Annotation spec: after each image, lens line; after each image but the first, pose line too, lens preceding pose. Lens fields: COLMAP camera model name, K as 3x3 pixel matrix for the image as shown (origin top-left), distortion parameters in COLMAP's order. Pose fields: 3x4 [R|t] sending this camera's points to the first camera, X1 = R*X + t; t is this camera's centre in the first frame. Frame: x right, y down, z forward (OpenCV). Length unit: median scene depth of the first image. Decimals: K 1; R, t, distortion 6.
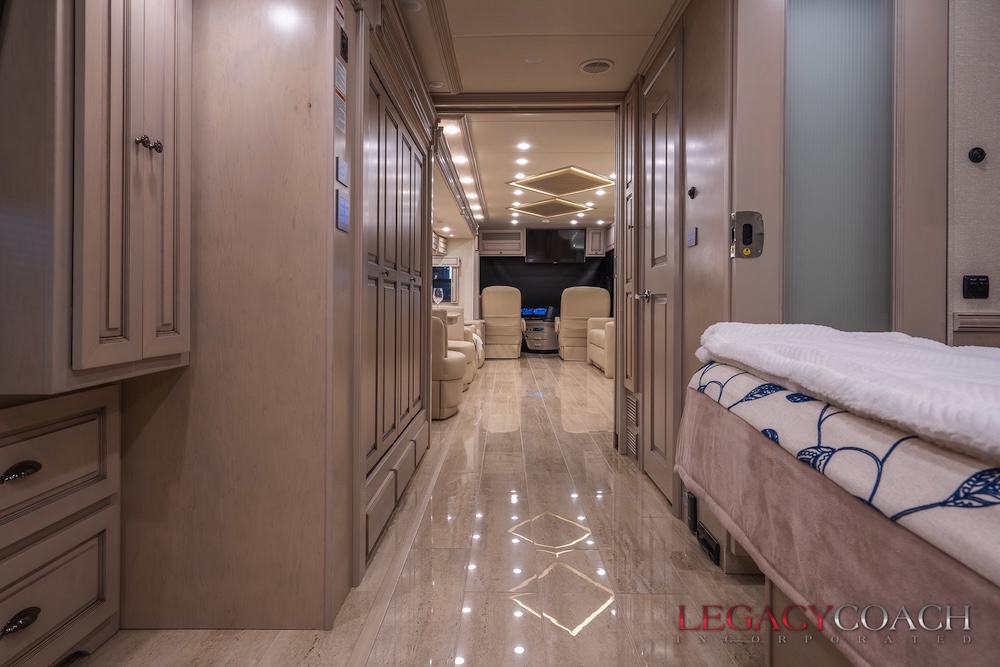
lens RADIAL K [[554.0, 0, 502.8], [0, 554.0, 293.8], [0, 0, 1]] dist [0.007658, -0.000405]
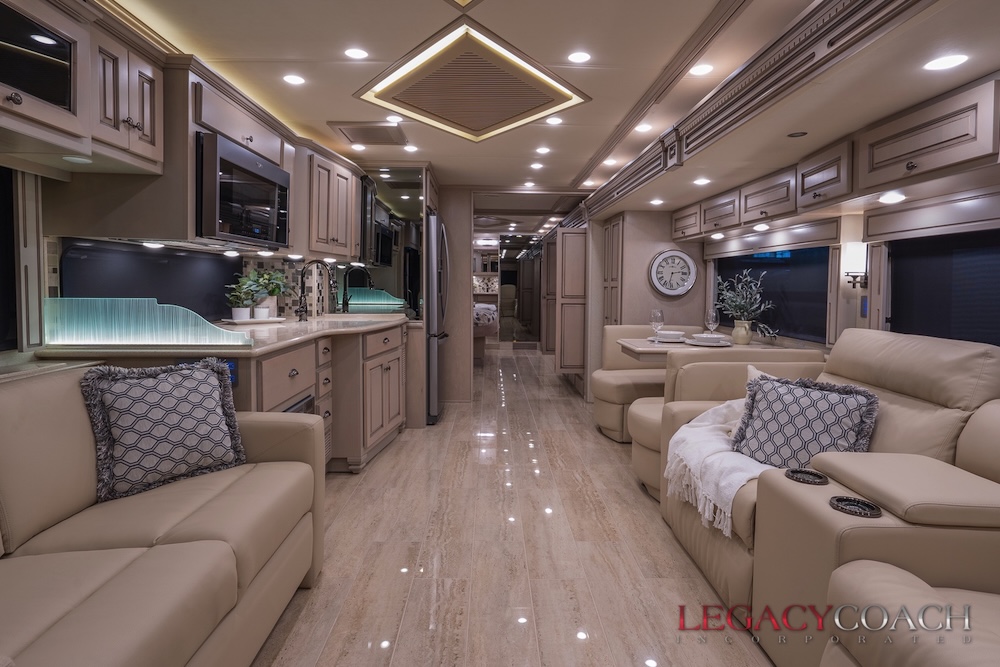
lens RADIAL K [[531.1, 0, 507.5], [0, 531.1, 305.3], [0, 0, 1]] dist [0.007102, -0.000193]
pose [[-0.999137, -0.011088, -0.040020, 0.431139], [-0.012278, 0.999486, 0.029599, -0.138463], [0.039671, 0.030065, -0.998760, 6.753288]]
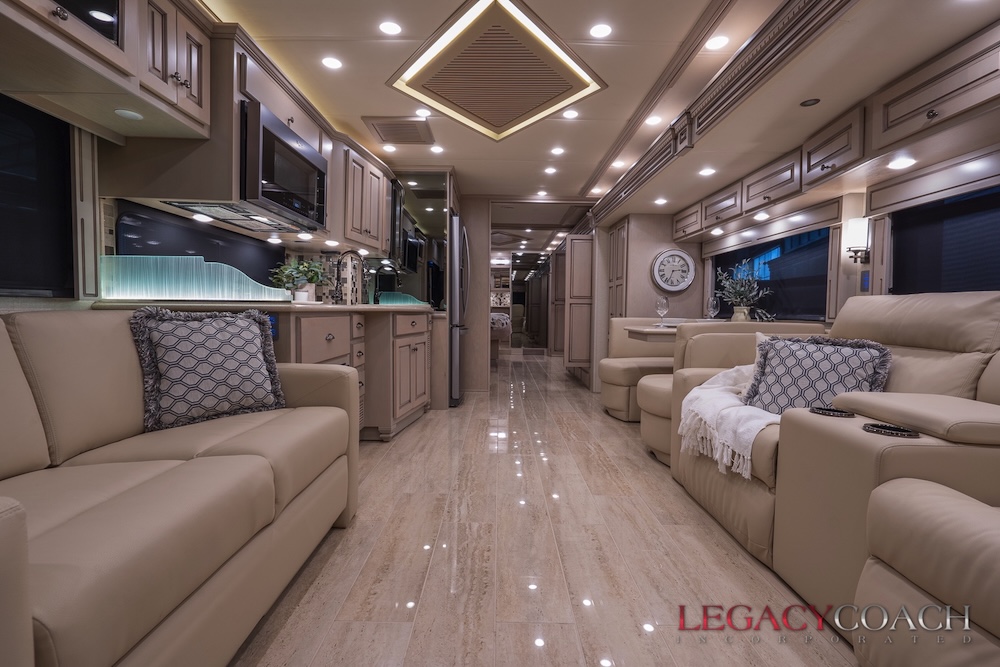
lens RADIAL K [[462.2, 0, 506.1], [0, 462.2, 329.3], [0, 0, 1]] dist [-0.000465, 0.001784]
pose [[-0.999653, -0.015202, -0.021532, 0.489784], [-0.015826, 0.999450, 0.029154, 0.128740], [0.021077, 0.029484, -0.999343, 6.590739]]
